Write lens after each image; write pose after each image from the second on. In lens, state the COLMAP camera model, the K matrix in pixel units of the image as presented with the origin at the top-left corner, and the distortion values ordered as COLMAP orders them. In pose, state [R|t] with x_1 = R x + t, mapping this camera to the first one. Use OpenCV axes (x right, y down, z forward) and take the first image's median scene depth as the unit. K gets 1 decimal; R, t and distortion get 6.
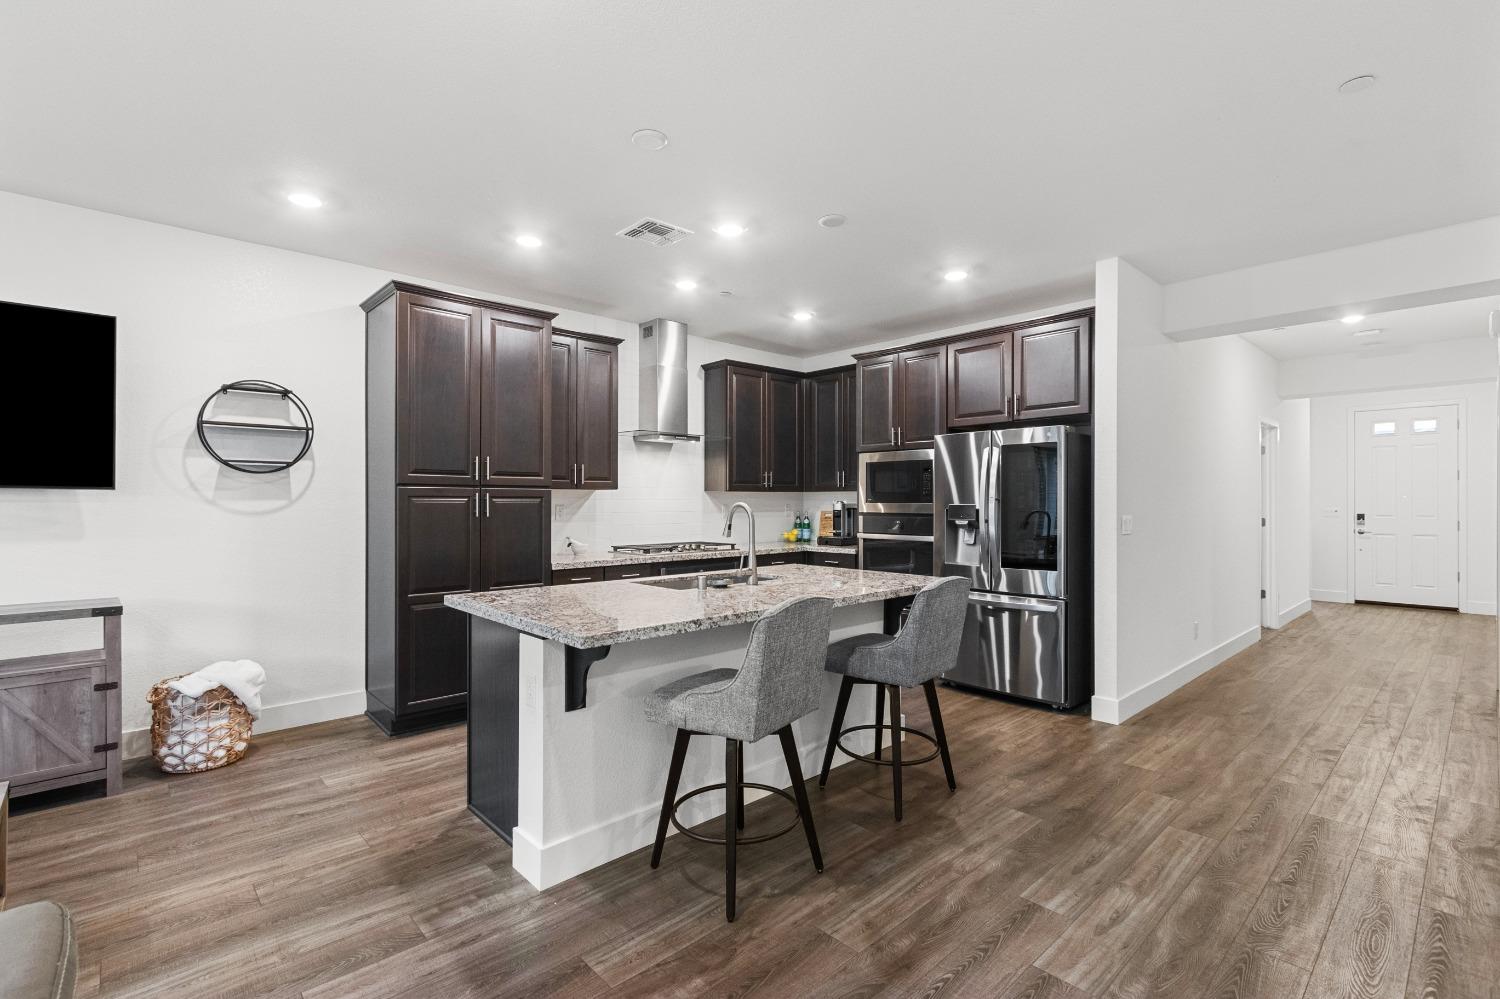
lens RADIAL K [[681.3, 0, 744.8], [0, 681.3, 502.1], [0, 0, 1]] dist [0.004674, -0.000643]
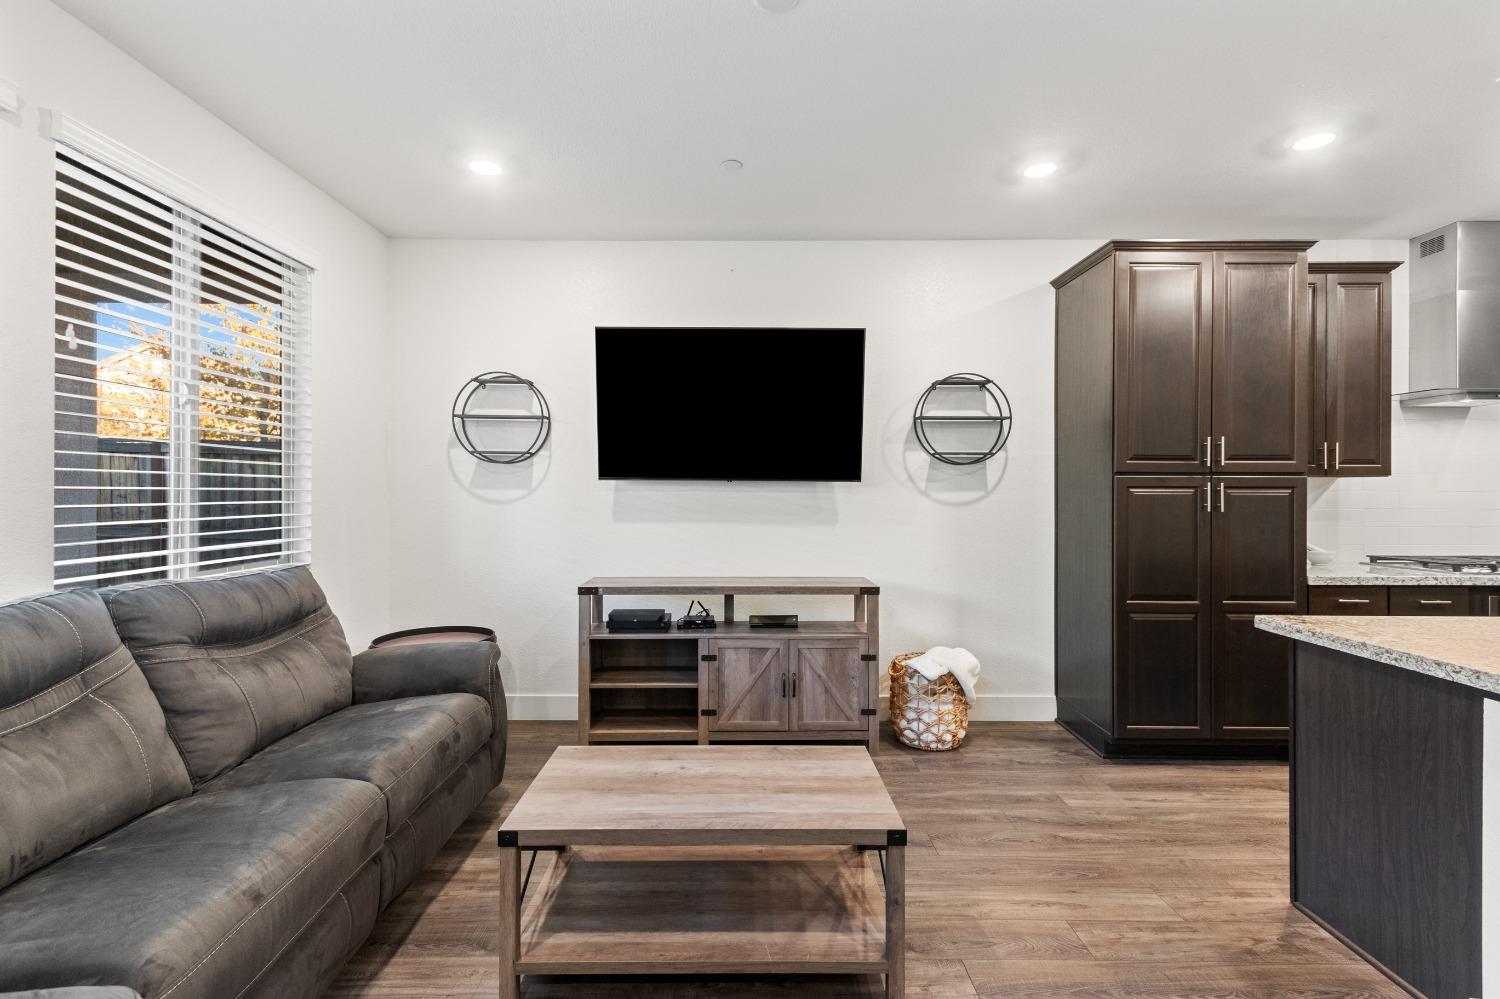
lens RADIAL K [[679.4, 0, 746.5], [0, 679.4, 495.5], [0, 0, 1]] dist [0.006995, -0.001368]
pose [[0.733221, 0.004563, -0.679975, -0.290174], [-0.003015, 0.999989, 0.003459, 0.001051], [0.679984, -0.000486, 0.733227, 0.043090]]
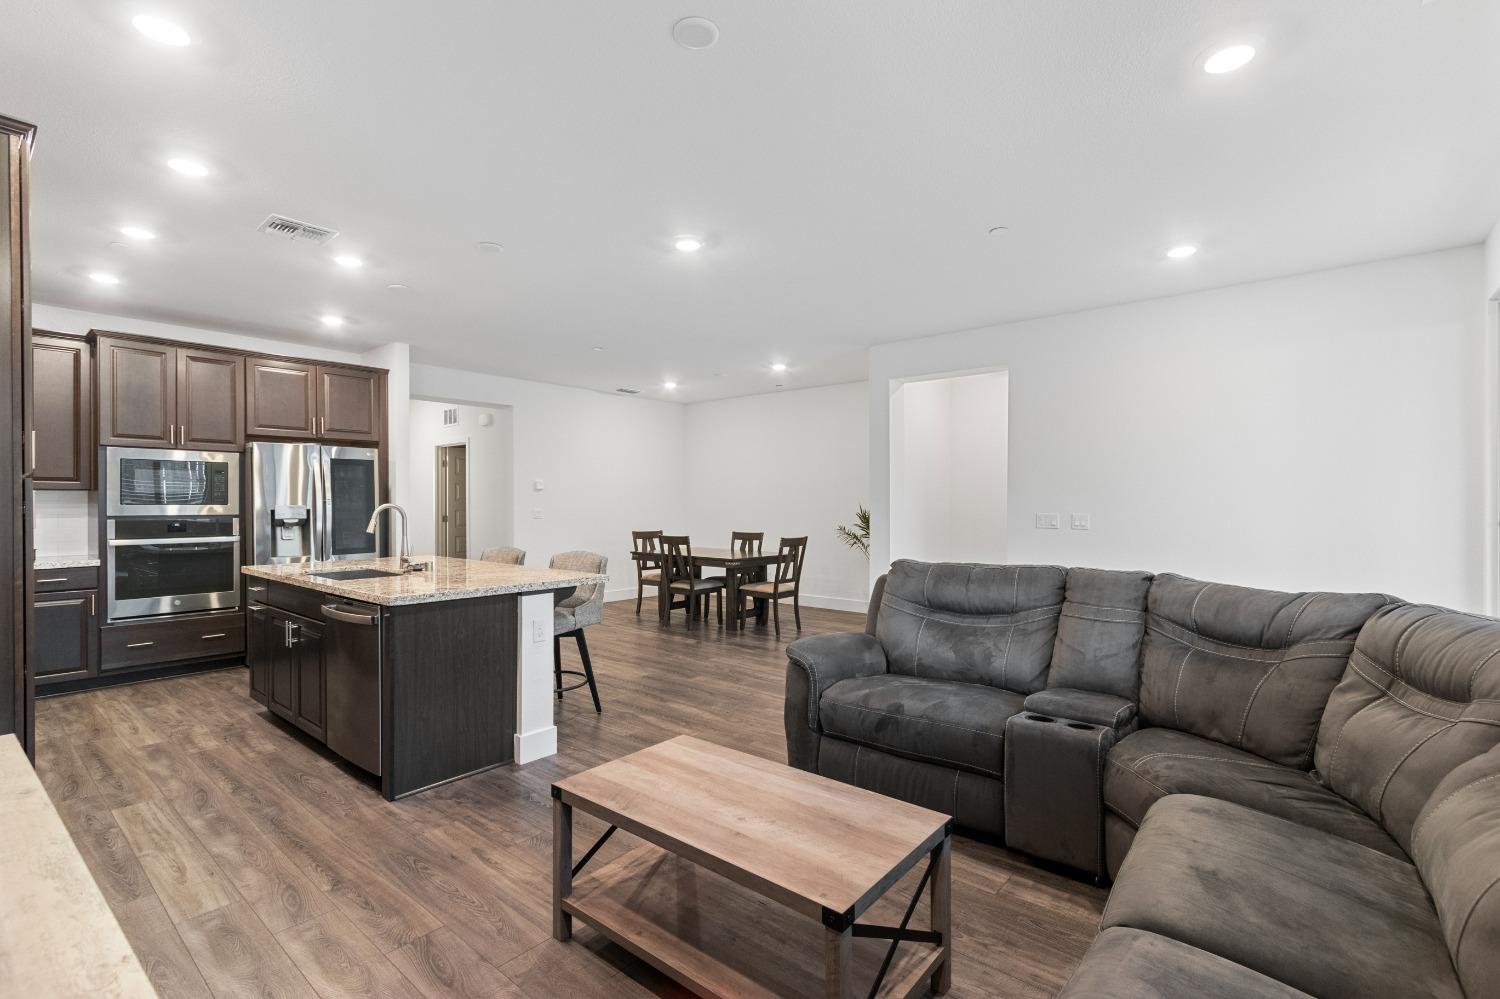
lens RADIAL K [[681.3, 0, 744.8], [0, 681.3, 502.1], [0, 0, 1]] dist [0.004674, -0.000643]
pose [[-0.122826, 0.000020, 0.992428, -1.281280], [0.001361, 0.999999, 0.000148, -0.001634], [-0.992427, 0.001369, -0.122826, 0.515334]]
